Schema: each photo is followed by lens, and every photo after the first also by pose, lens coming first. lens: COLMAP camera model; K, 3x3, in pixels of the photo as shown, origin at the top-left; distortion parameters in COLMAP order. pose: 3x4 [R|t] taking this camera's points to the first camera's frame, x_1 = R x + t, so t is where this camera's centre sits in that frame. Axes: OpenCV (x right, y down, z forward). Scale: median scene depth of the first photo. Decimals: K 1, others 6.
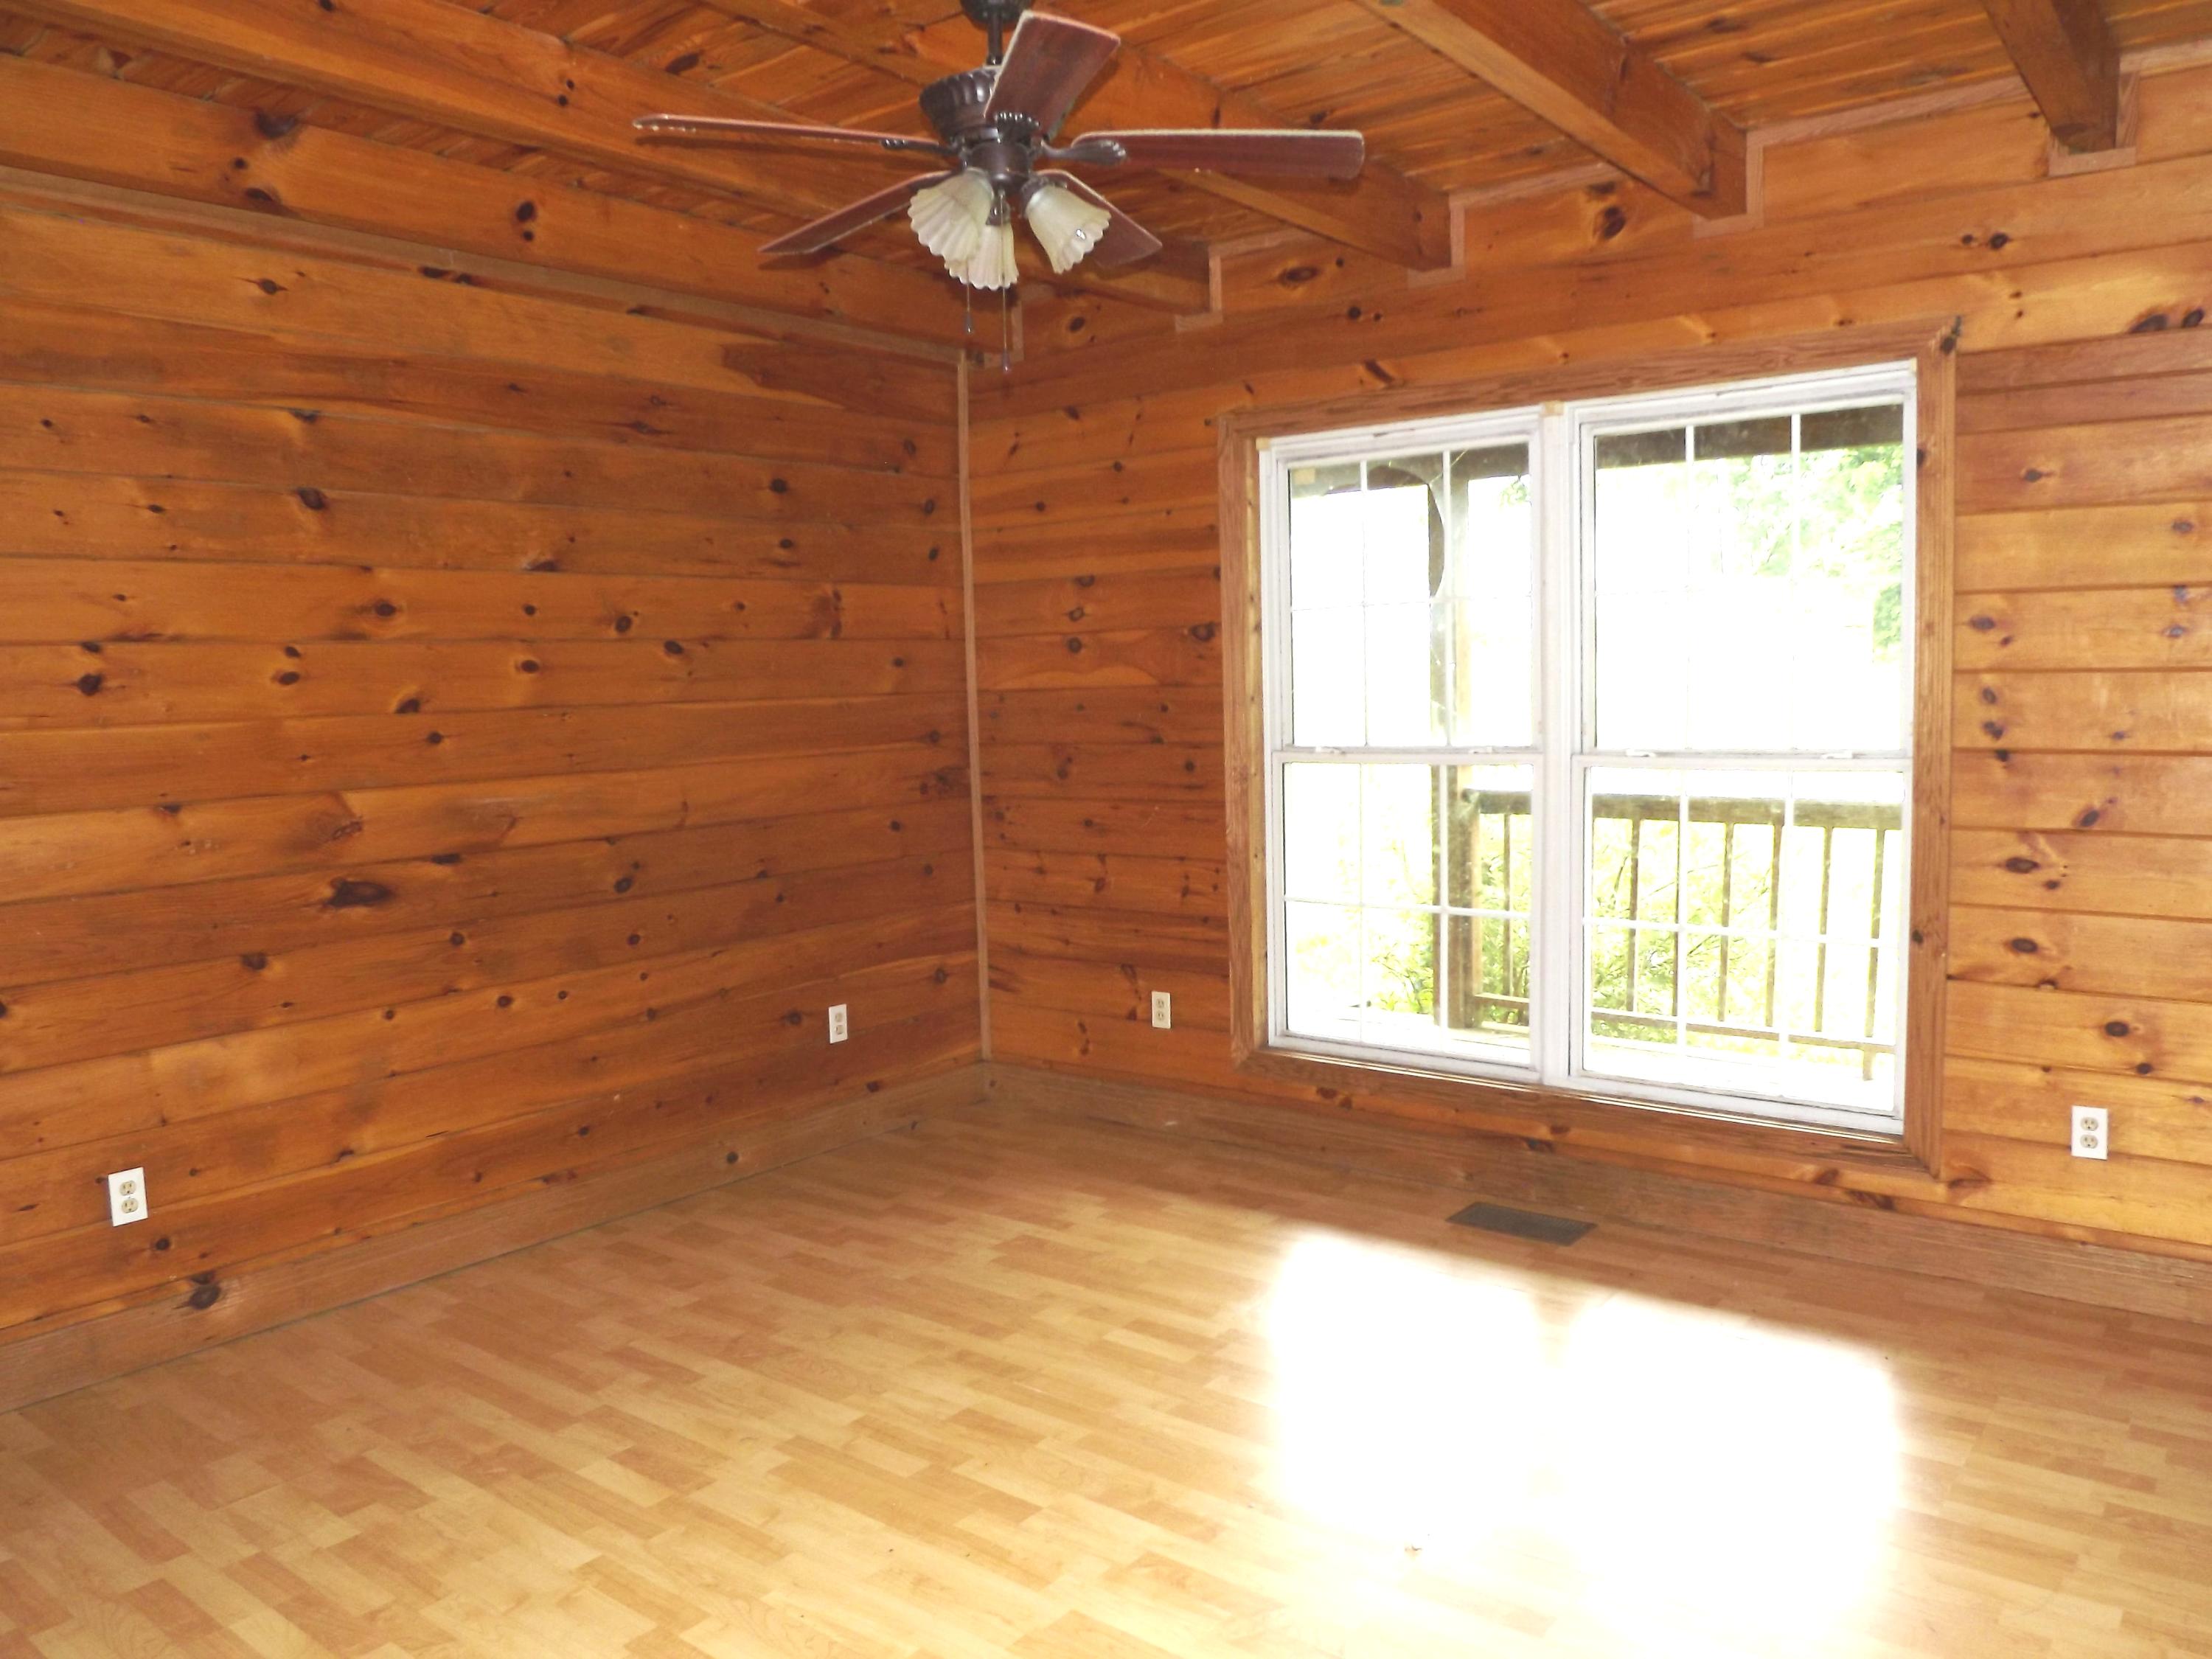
lens RADIAL K [[1595.5, 0, 1106.0], [0, 1595.5, 829.5], [0, 0, 1]] dist [-0.070527, 0.020819]
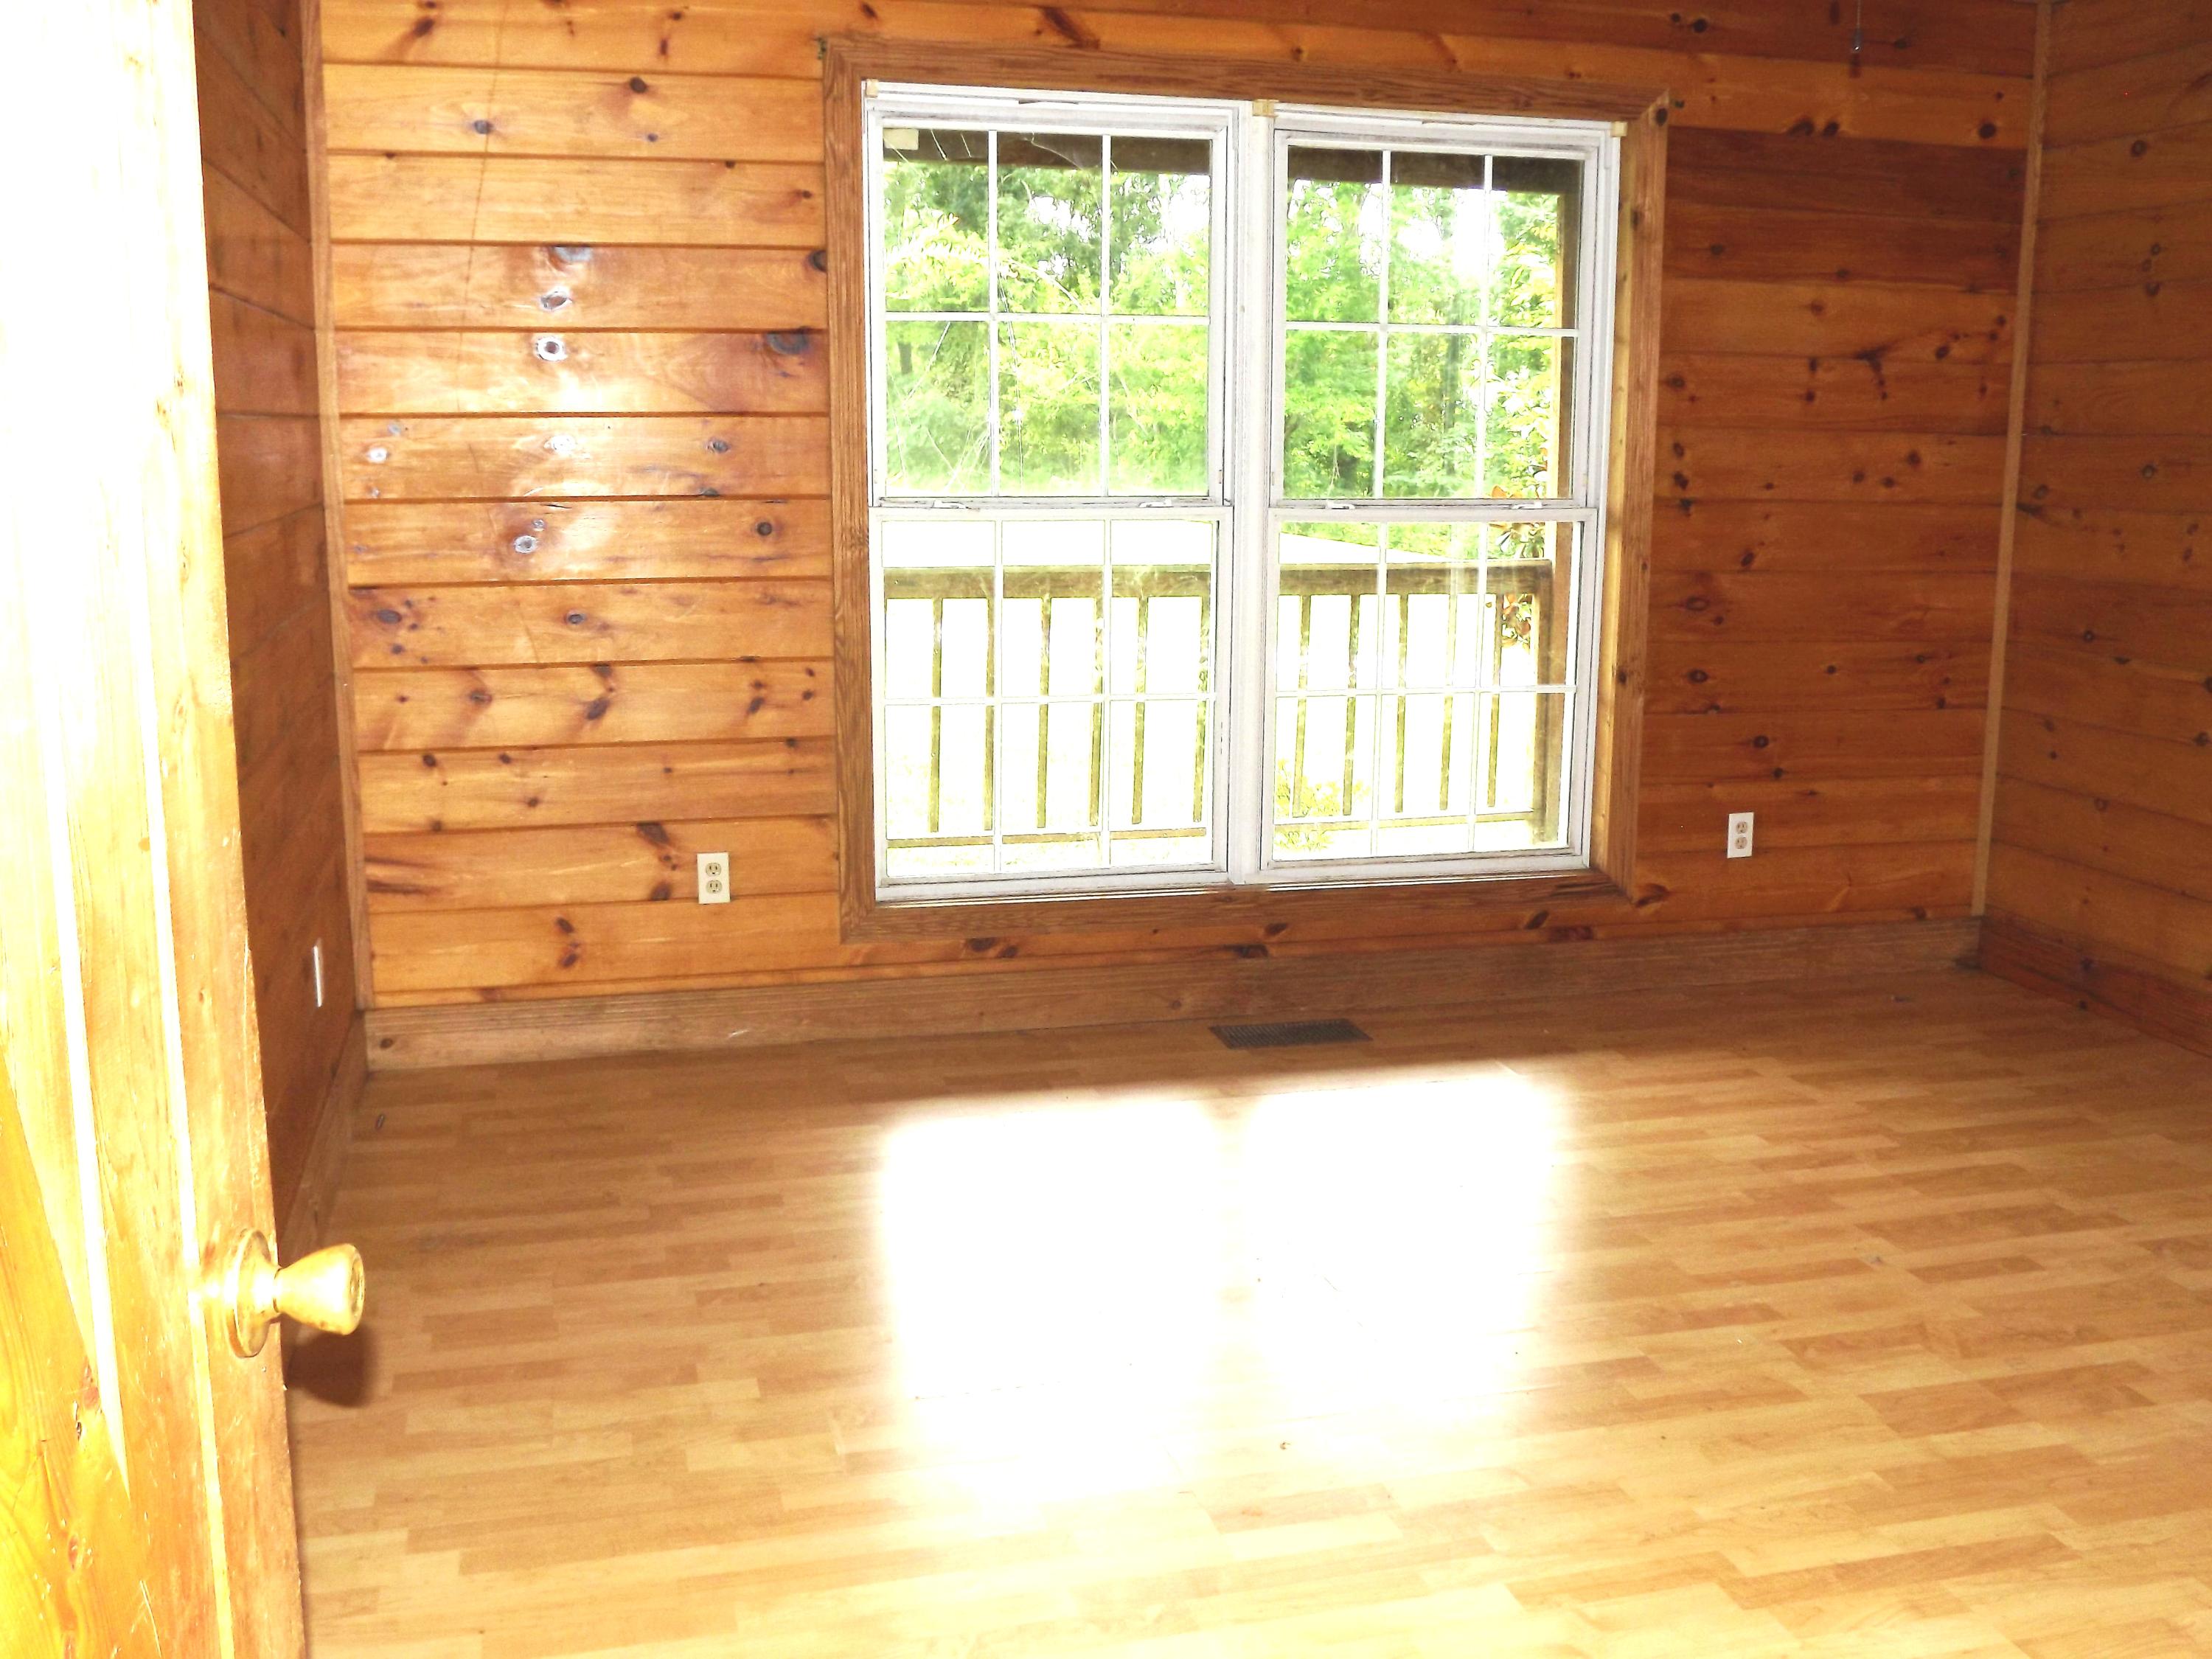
lens RADIAL K [[2095.1, 0, 1106.0], [0, 2095.1, 829.5], [0, 0, 1]] dist [-0.108108, 0.006133]
pose [[0.610788, -0.114496, 0.783473, -0.705462], [0.053258, 0.993190, 0.103624, 0.006451], [-0.790001, -0.021566, 0.612726, 0.359299]]
